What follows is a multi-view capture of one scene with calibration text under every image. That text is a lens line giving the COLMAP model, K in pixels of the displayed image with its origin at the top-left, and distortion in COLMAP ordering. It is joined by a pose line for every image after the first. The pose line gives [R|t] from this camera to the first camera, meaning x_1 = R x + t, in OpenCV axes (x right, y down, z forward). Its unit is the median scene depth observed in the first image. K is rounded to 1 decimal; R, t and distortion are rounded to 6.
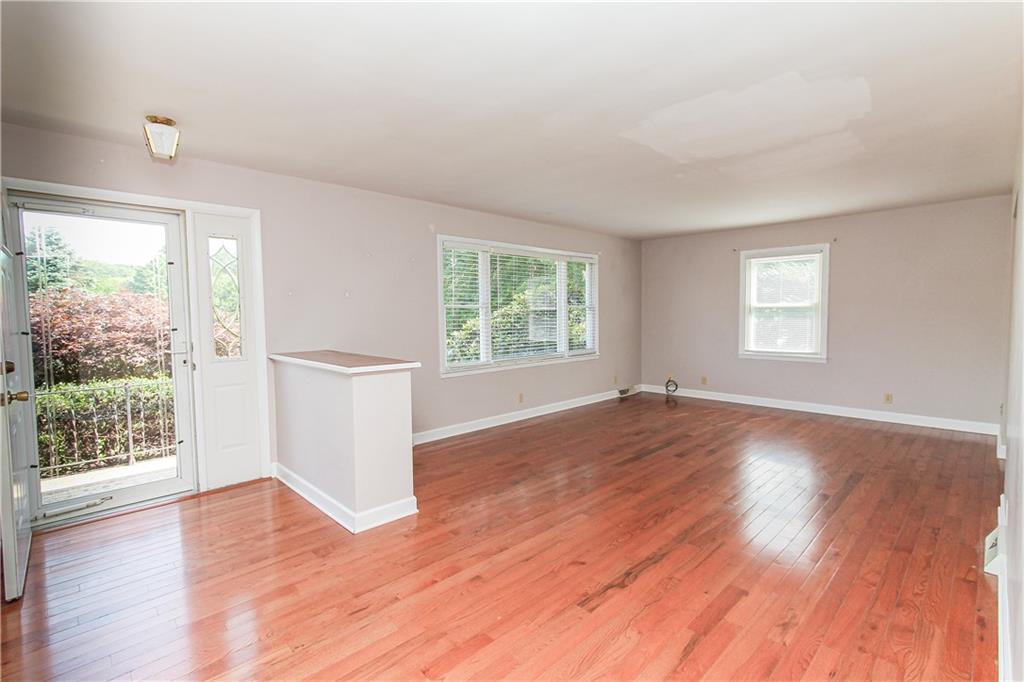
lens RADIAL K [[474.5, 0, 505.7], [0, 474.5, 340.9], [0, 0, 1]] dist [-0.003233, 0.000383]
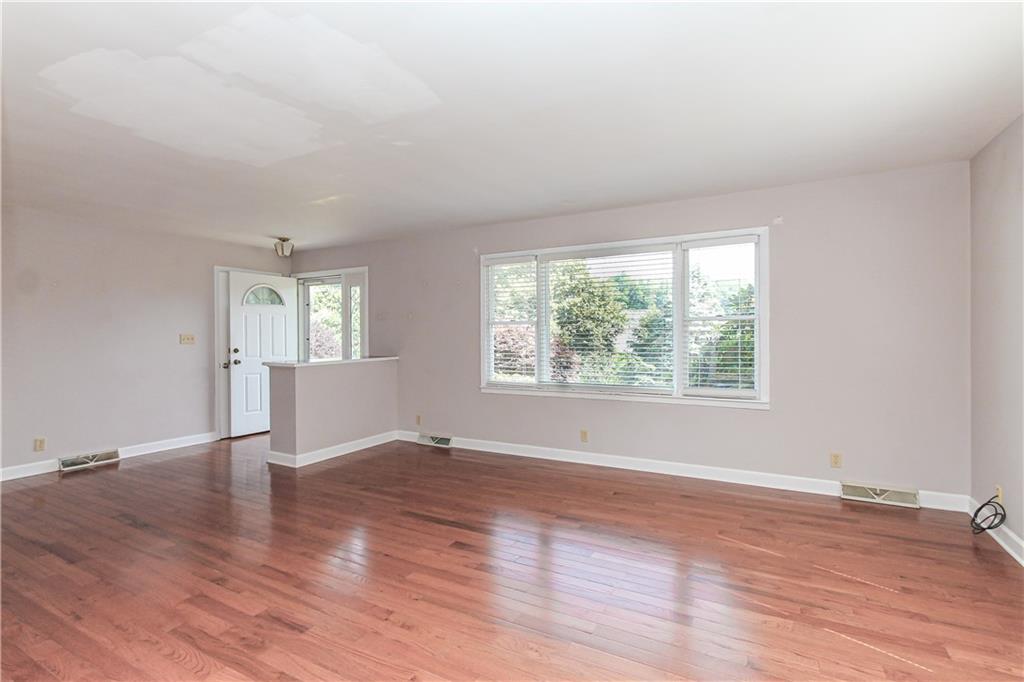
lens RADIAL K [[474.5, 0, 507.4], [0, 474.5, 338.0], [0, 0, 1]] dist [-0.003233, 0.000383]
pose [[0.304513, 0.016994, -0.952356, 0.930058], [-0.053625, 0.998561, 0.000673, -0.046152], [0.950997, 0.050865, 0.304986, 0.779638]]
